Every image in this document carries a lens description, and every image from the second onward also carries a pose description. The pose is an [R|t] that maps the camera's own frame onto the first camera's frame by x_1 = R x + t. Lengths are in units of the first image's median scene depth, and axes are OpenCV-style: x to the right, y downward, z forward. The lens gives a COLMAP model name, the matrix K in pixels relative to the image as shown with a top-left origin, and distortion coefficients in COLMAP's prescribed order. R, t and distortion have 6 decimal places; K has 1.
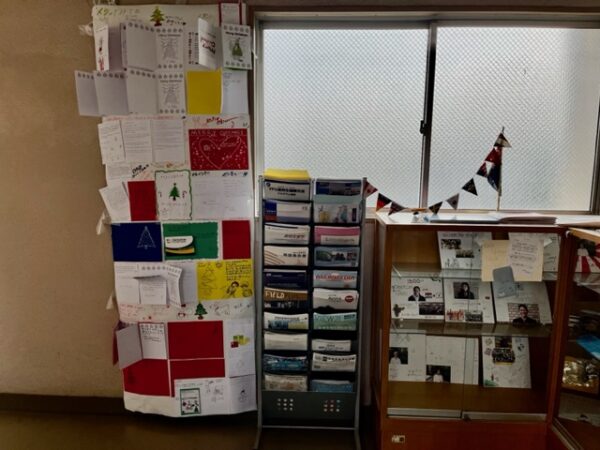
lens RADIAL K [[453.4, 0, 301.2], [0, 453.4, 225.6], [0, 0, 1]] dist [0.060027, -0.053688]
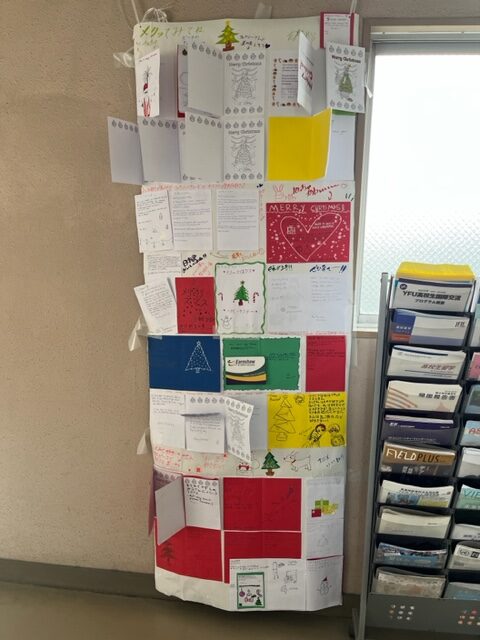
lens RADIAL K [[483.6, 0, 237.9], [0, 483.6, 316.7], [0, 0, 1]] dist [0.060027, -0.053688]
pose [[0.997572, 0.021439, -0.066268, -0.235273], [-0.021033, 0.999755, 0.006823, -0.043418], [0.066398, -0.005413, 0.997779, 0.265466]]
